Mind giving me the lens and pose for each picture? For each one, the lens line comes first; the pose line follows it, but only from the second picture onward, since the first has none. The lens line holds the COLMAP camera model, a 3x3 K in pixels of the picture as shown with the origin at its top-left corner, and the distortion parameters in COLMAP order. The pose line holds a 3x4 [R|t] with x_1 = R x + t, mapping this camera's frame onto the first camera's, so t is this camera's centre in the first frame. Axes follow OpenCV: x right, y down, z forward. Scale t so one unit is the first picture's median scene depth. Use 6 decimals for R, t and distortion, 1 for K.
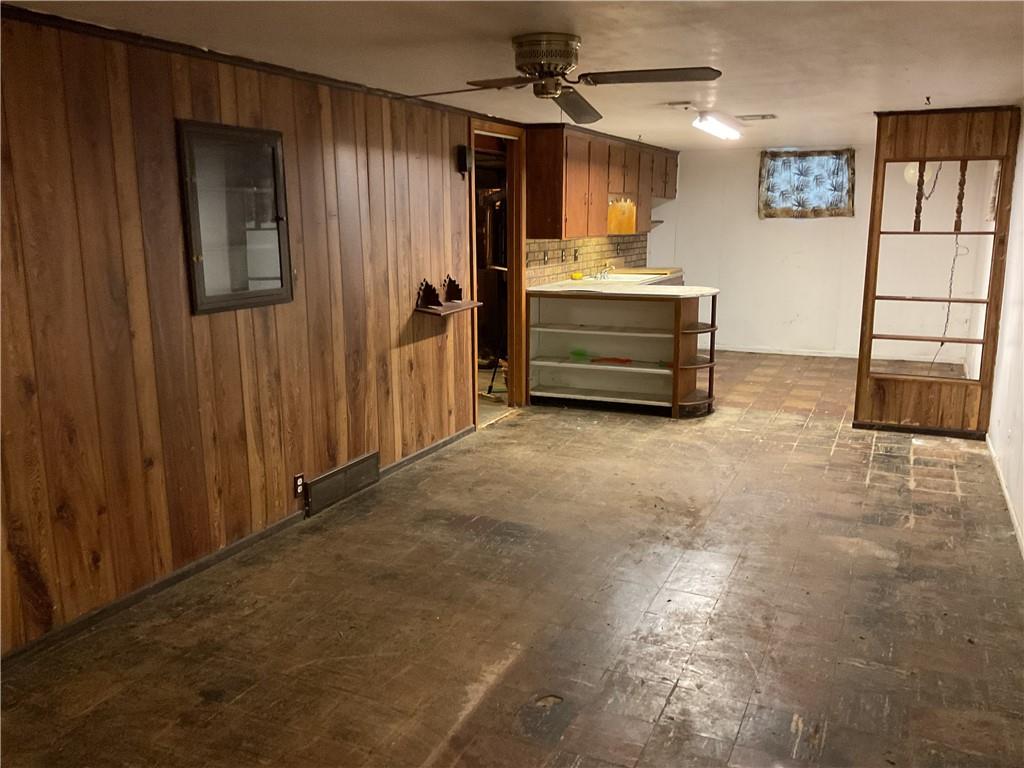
lens RADIAL K [[861.2, 0, 505.7], [0, 861.2, 384.8], [0, 0, 1]] dist [0.072278, -0.114361]
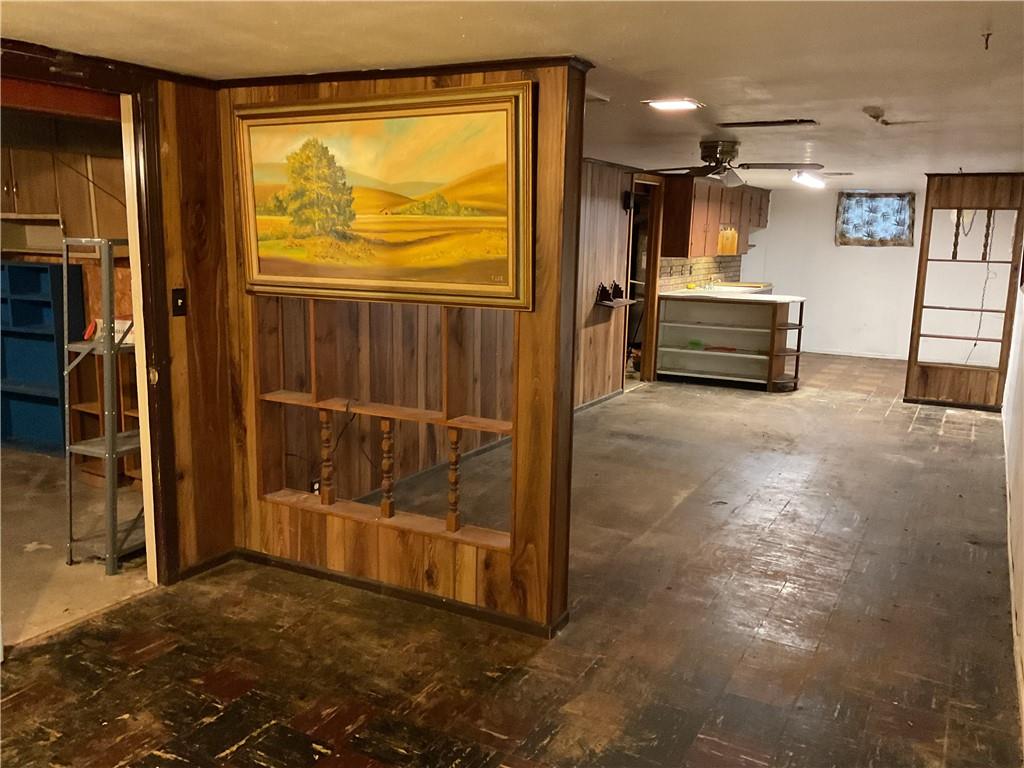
lens RADIAL K [[861.2, 0, 509.8], [0, 861.2, 380.4], [0, 0, 1]] dist [0.072278, -0.114361]
pose [[0.997306, 0.038101, -0.062677, -0.142360], [-0.039517, 0.998987, -0.021507, 0.075325], [0.061794, 0.023925, 0.997802, -0.432370]]
